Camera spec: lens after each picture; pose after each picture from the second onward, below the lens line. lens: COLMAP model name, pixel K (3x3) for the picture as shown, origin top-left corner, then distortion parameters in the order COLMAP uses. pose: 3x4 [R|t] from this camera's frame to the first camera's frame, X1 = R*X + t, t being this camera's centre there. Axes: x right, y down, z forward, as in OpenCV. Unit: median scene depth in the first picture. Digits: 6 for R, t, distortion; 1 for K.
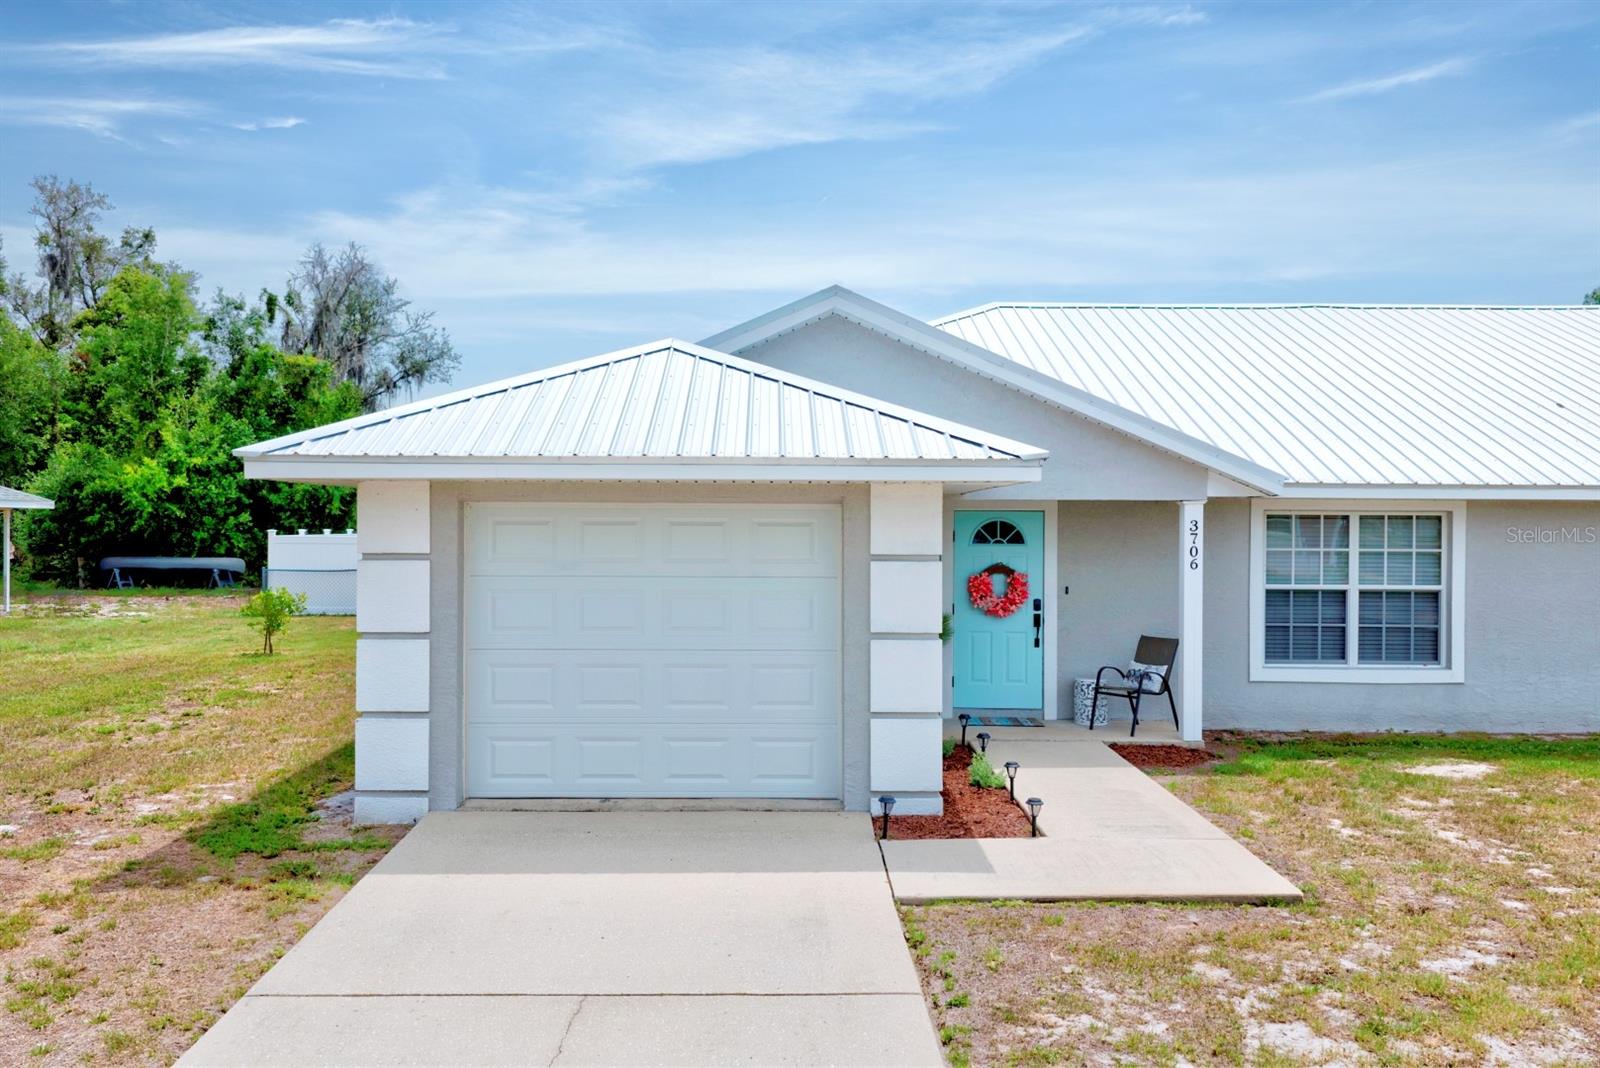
lens RADIAL K [[1295.6, 0, 756.9], [0, 1295.6, 699.3], [0, 0, 1]] dist [0.035287, -0.053243]
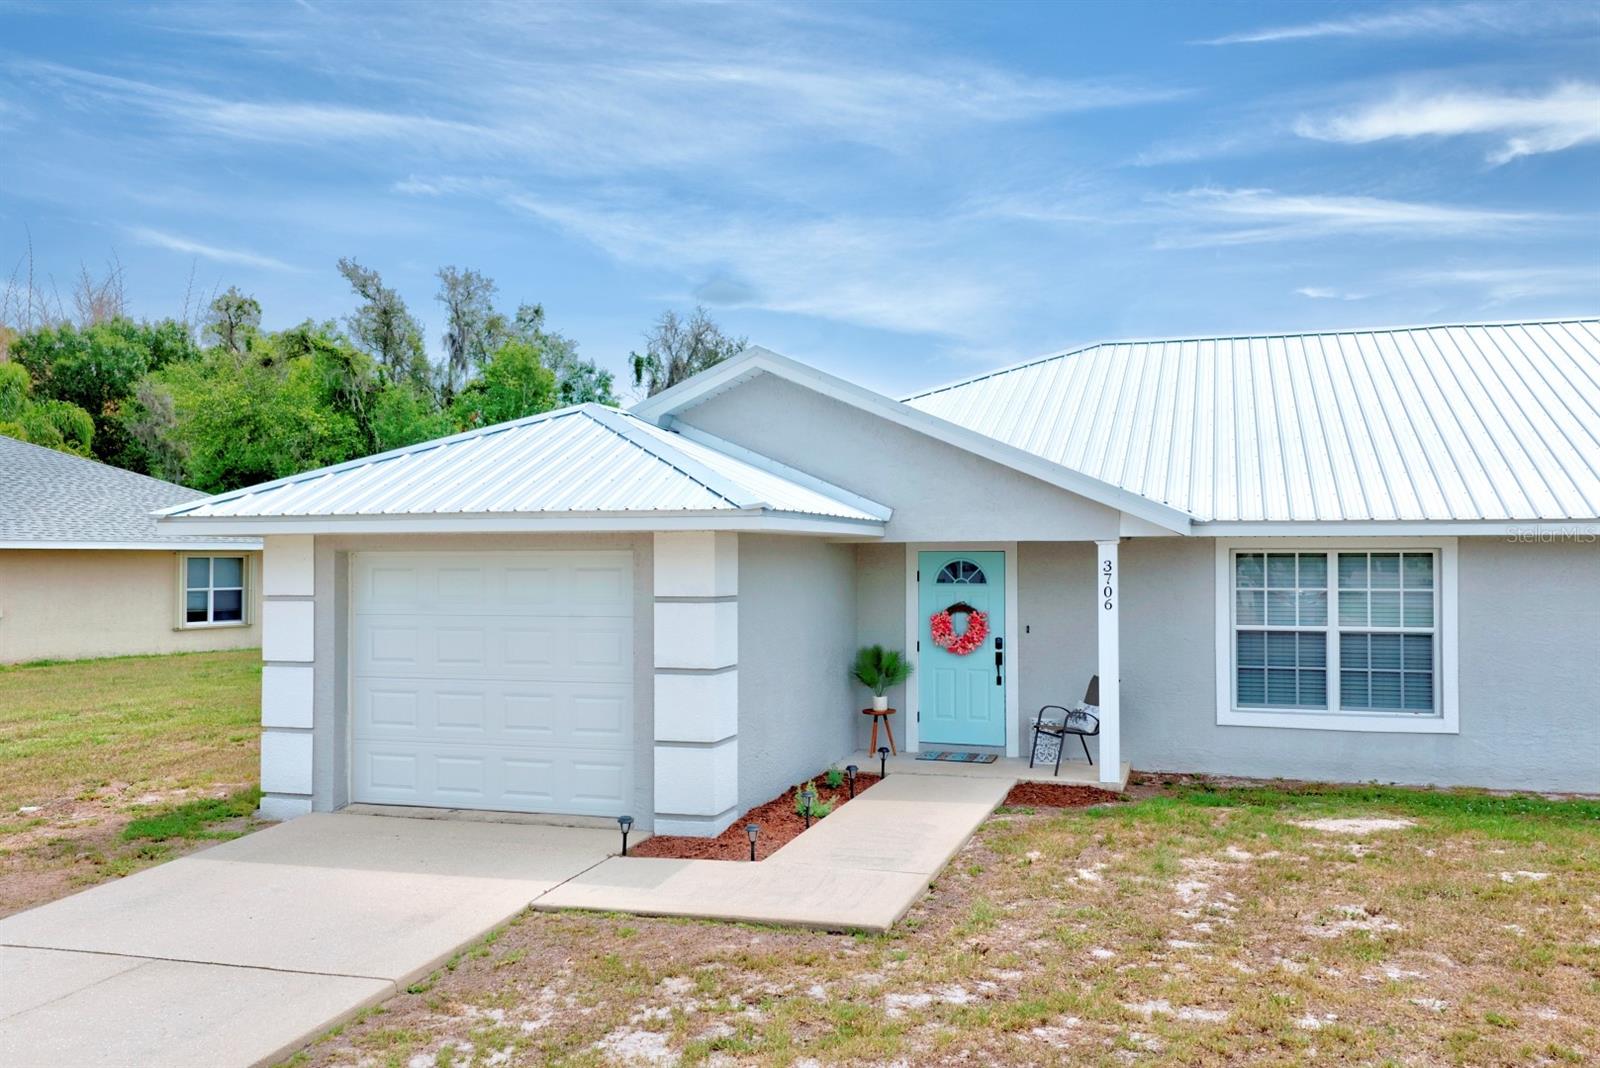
lens RADIAL K [[1295.6, 0, 829.2], [0, 1295.6, 670.2], [0, 0, 1]] dist [0.035287, -0.053243]
pose [[0.958254, 0.016557, -0.285440, 0.530625], [-0.029940, 0.998644, -0.042585, -0.006719], [0.284348, 0.049354, 0.957450, -0.006425]]
